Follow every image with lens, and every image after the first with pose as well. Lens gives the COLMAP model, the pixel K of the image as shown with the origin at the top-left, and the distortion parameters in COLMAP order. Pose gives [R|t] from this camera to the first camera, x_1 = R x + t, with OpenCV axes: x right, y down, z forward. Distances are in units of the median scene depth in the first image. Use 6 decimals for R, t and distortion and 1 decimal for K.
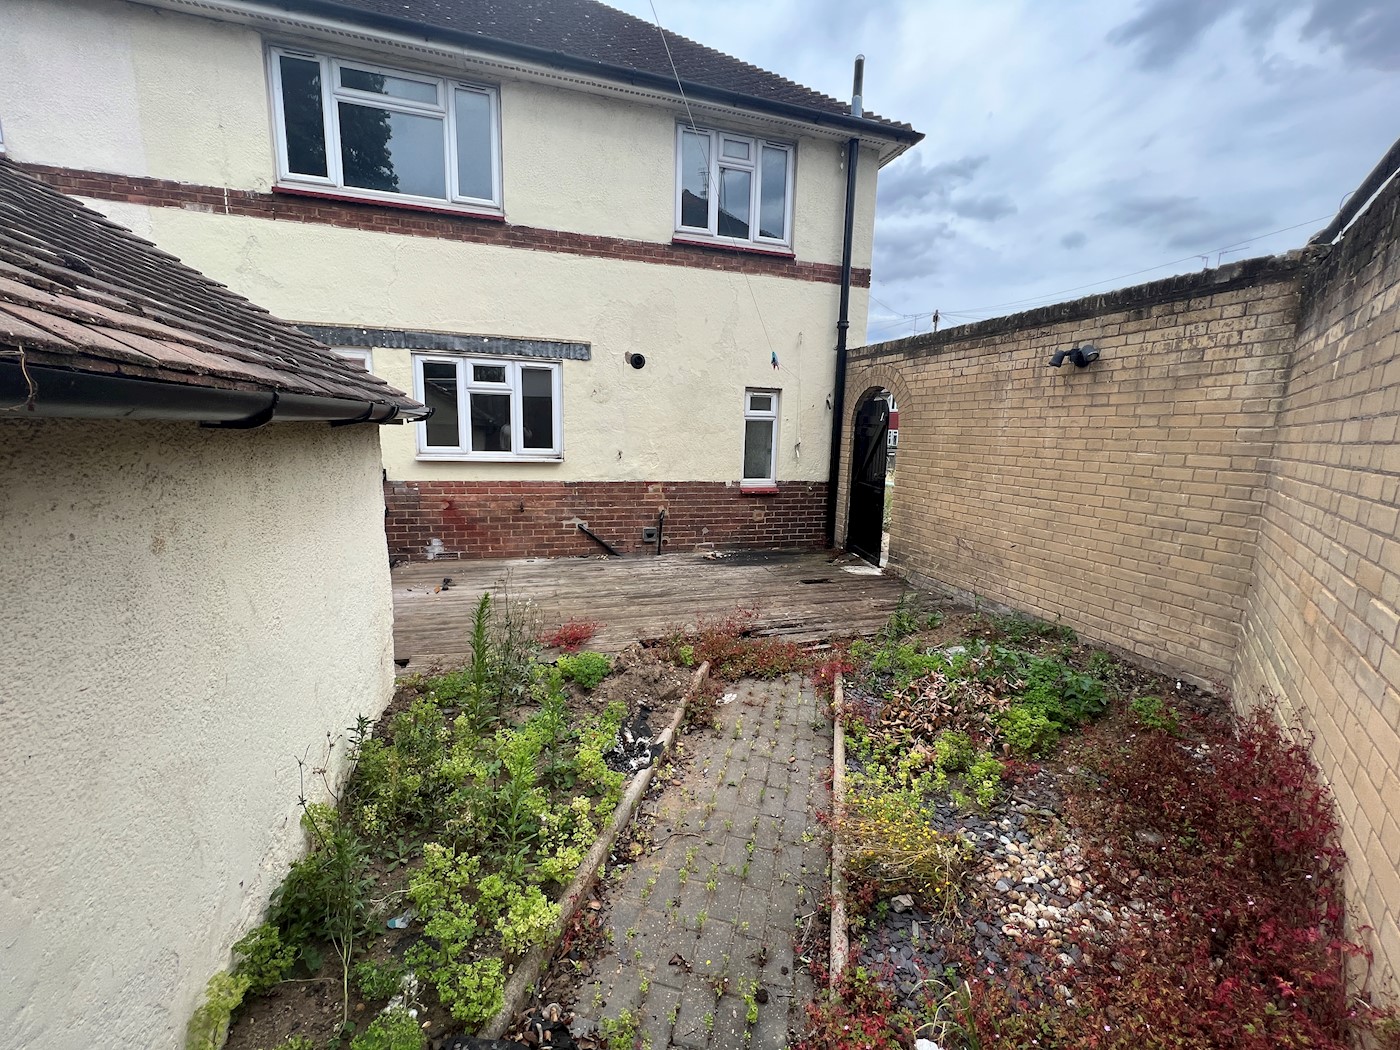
lens RADIAL K [[562.0, 0, 700.0], [0, 562.0, 525.0], [0, 0, 1]] dist [0.000644, 0.000078]
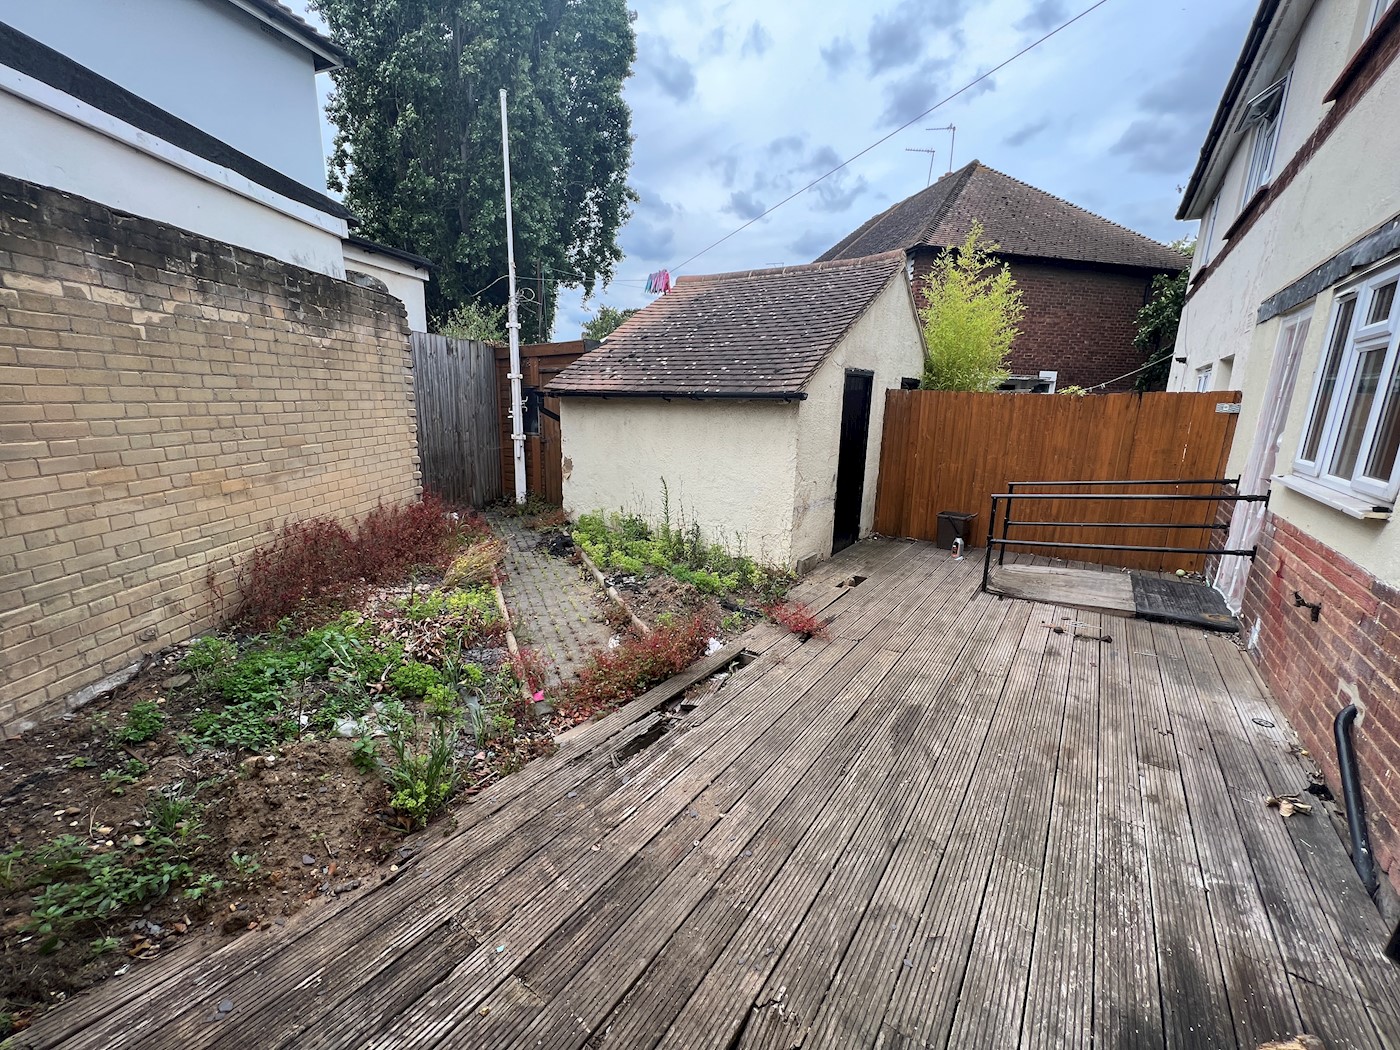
lens RADIAL K [[562.0, 0, 700.0], [0, 562.0, 525.0], [0, 0, 1]] dist [0.000644, 0.000078]
pose [[-0.792303, 0.078233, -0.605091, 0.427403], [-0.150801, 0.935865, 0.318458, -0.216719], [0.591198, 0.343563, -0.729691, 1.373061]]
